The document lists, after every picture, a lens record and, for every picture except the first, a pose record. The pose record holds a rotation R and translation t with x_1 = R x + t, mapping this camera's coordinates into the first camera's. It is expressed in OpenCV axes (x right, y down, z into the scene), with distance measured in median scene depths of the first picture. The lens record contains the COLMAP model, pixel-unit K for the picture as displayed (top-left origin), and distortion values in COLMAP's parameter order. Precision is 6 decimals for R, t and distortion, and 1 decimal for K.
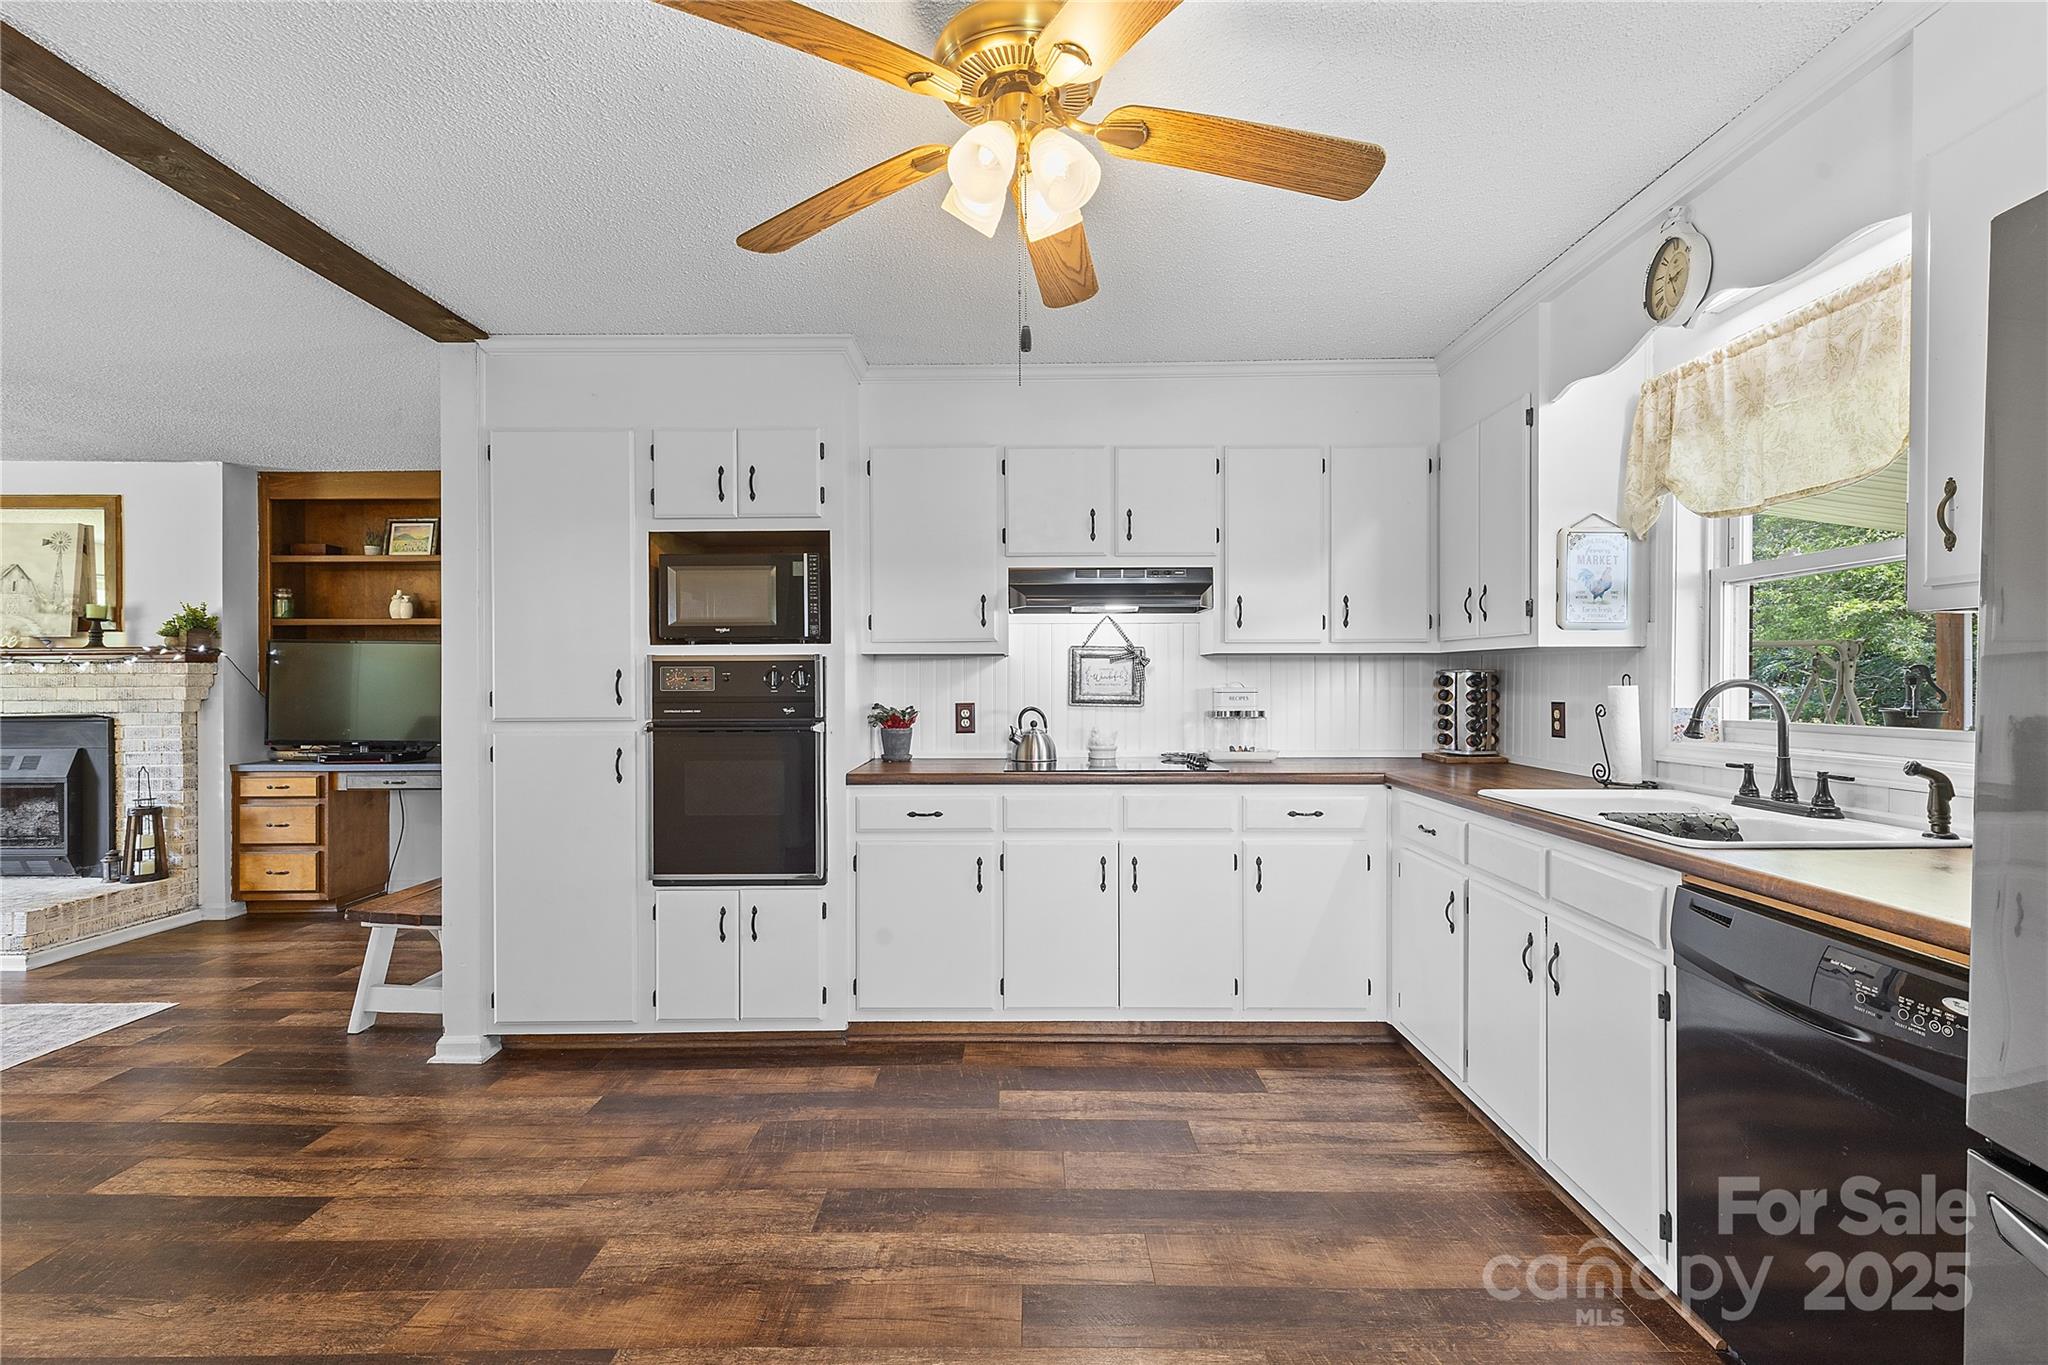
lens RADIAL K [[918.5, 0, 1019.7], [0, 918.5, 682.0], [0, 0, 1]] dist [0.009134, -0.001047]
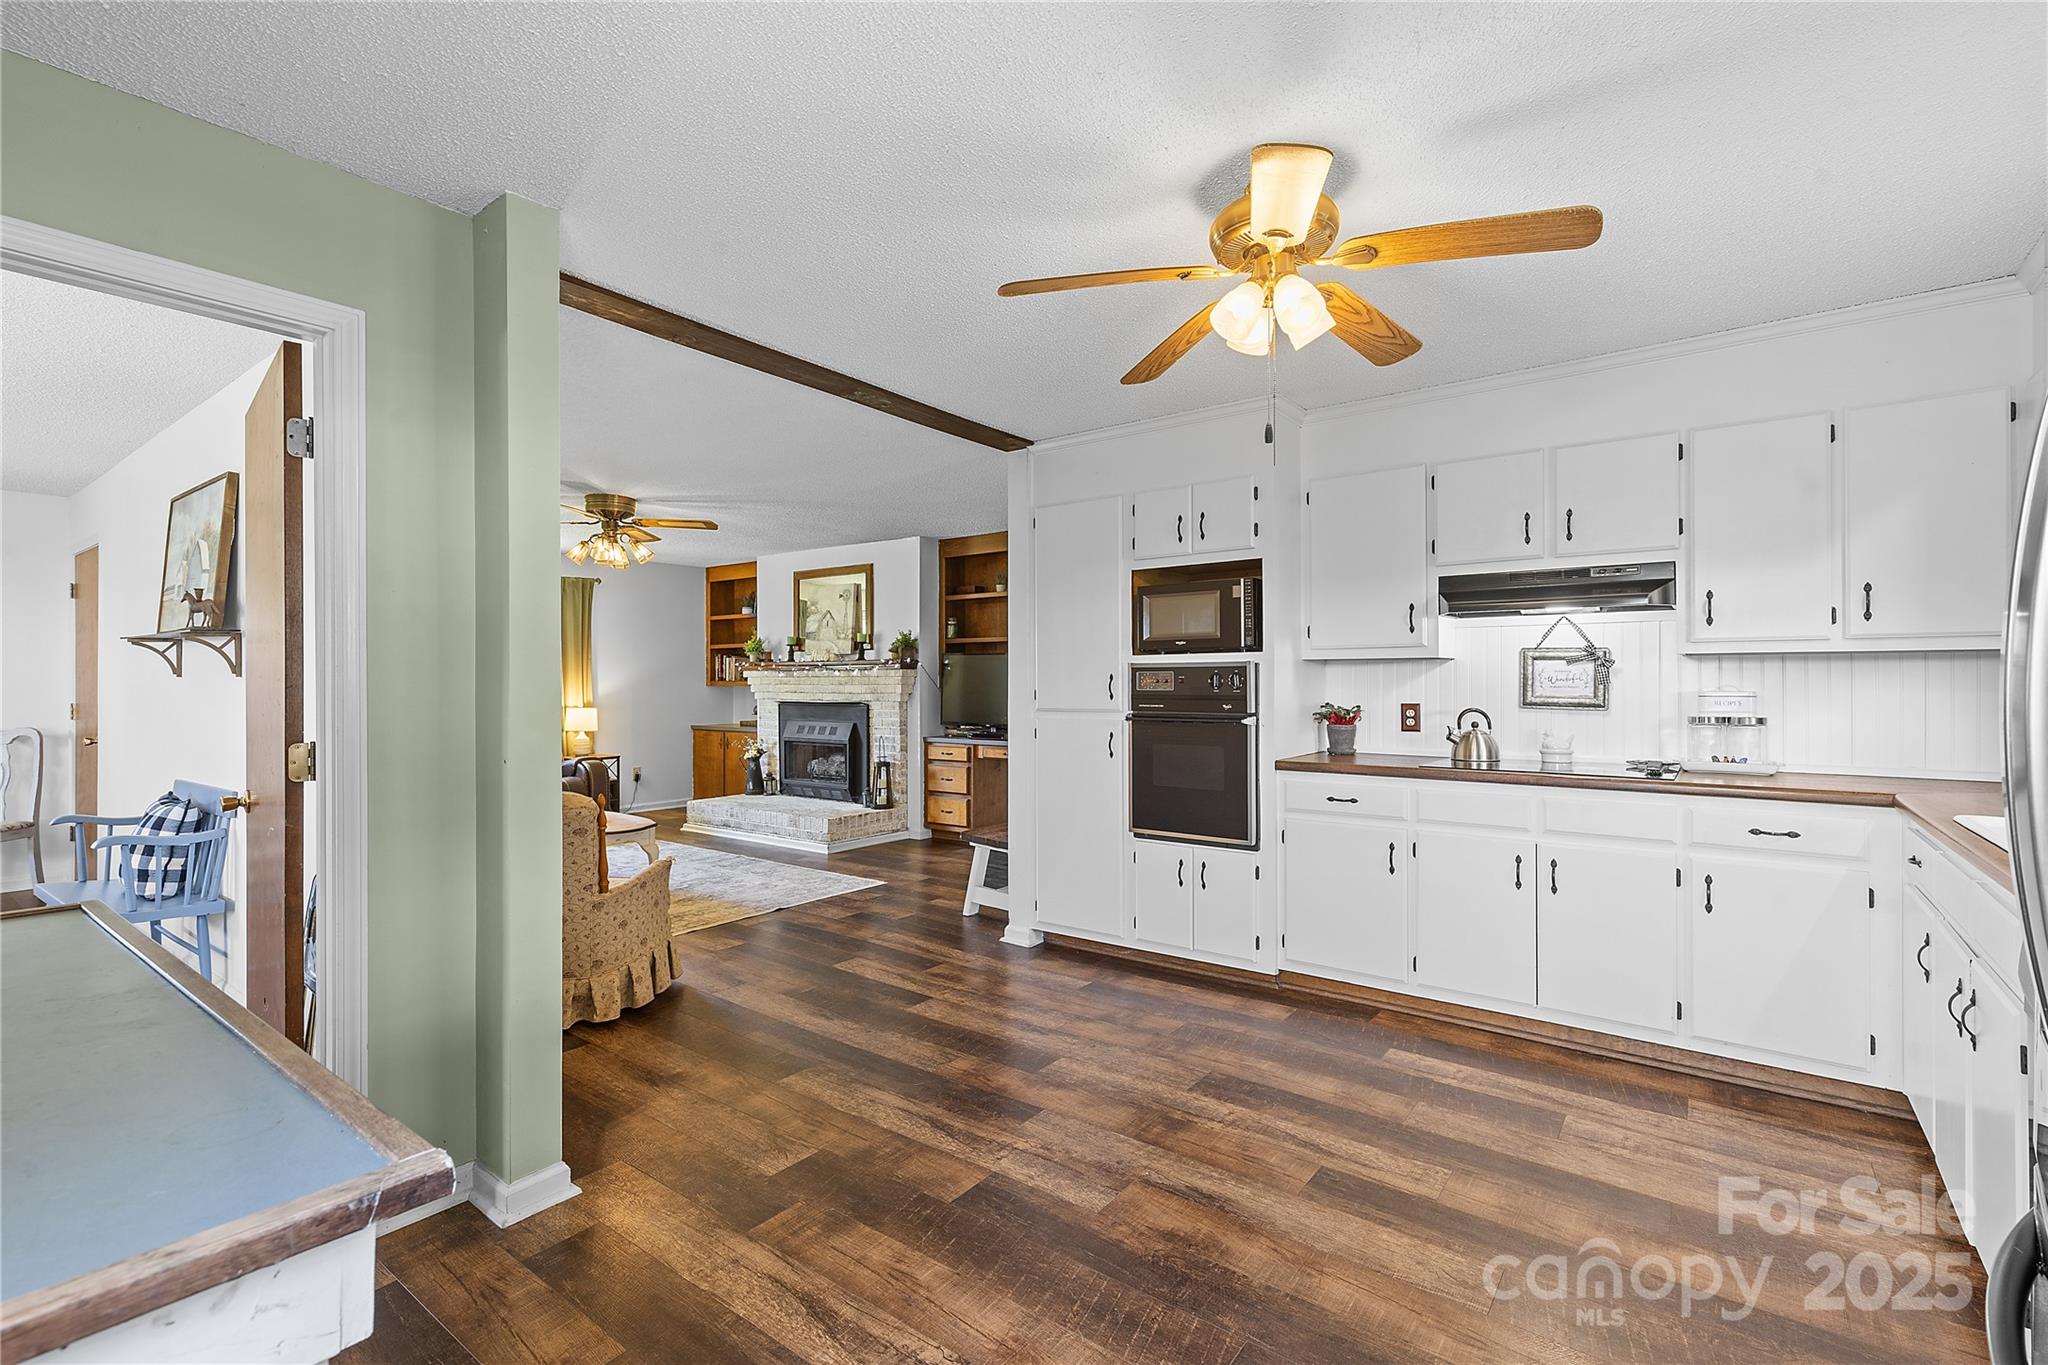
lens RADIAL K [[914.2, 0, 1021.6], [0, 914.2, 679.3], [0, 0, 1]] dist [0.008430, -0.000437]
pose [[0.801147, 0.000372, -0.598468, 0.235524], [-0.001816, 0.999997, -0.001810, -0.002693], [0.598465, 0.002537, 0.801145, -0.137463]]
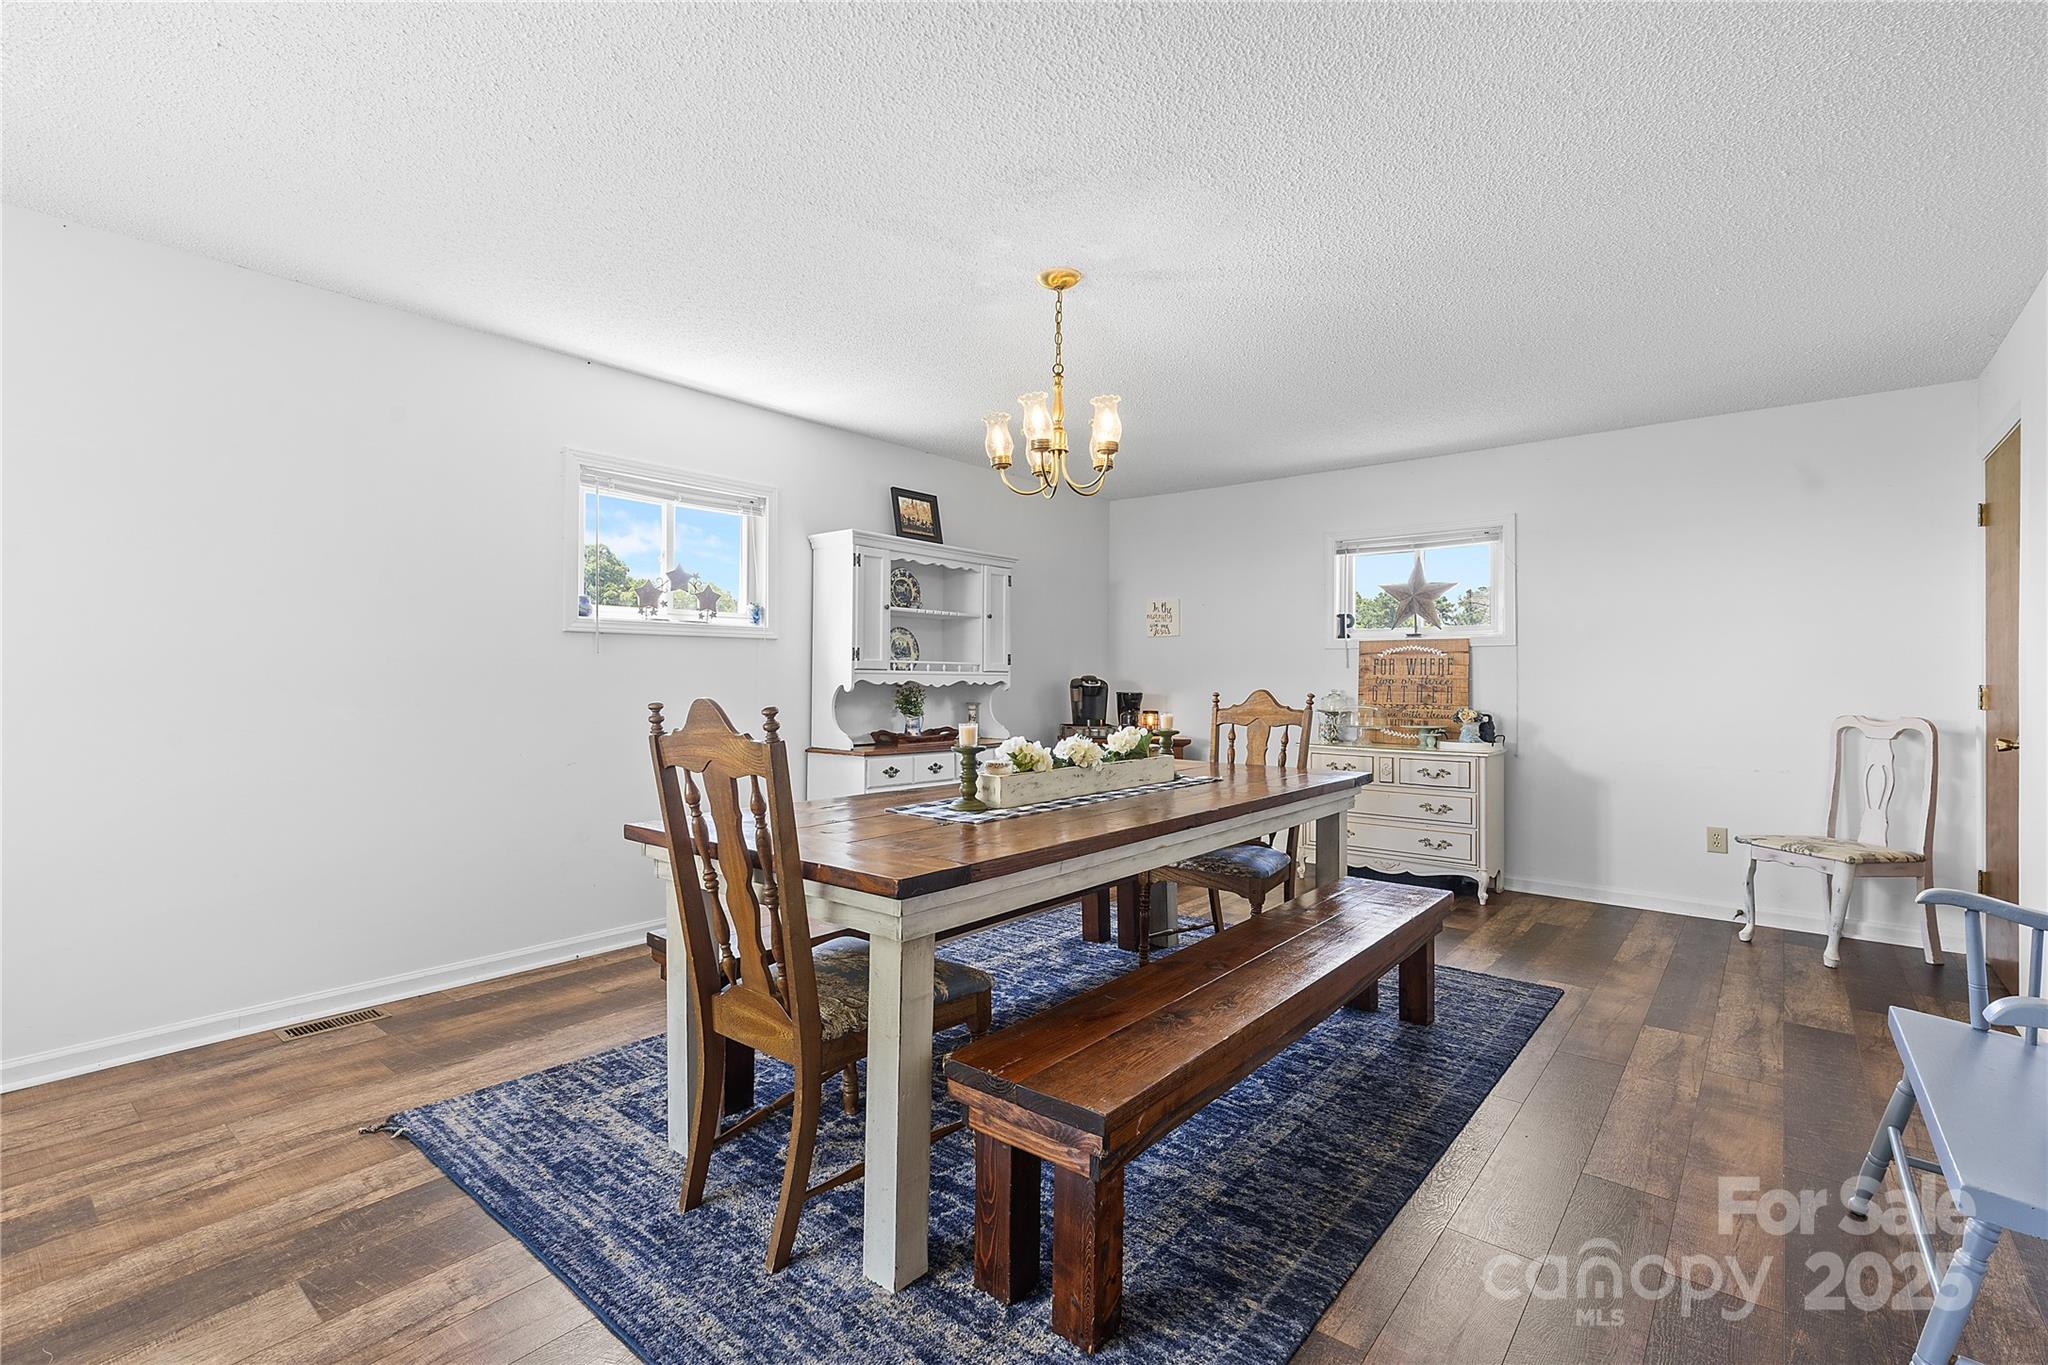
lens RADIAL K [[920.1, 0, 1020.7], [0, 920.1, 669.5], [0, 0, 1]] dist [0.009889, -0.000408]
pose [[-0.637570, -0.003772, -0.770383, -0.484793], [-0.003977, 0.999991, -0.001605, 0.026110], [0.770382, 0.002041, -0.637579, -0.016311]]
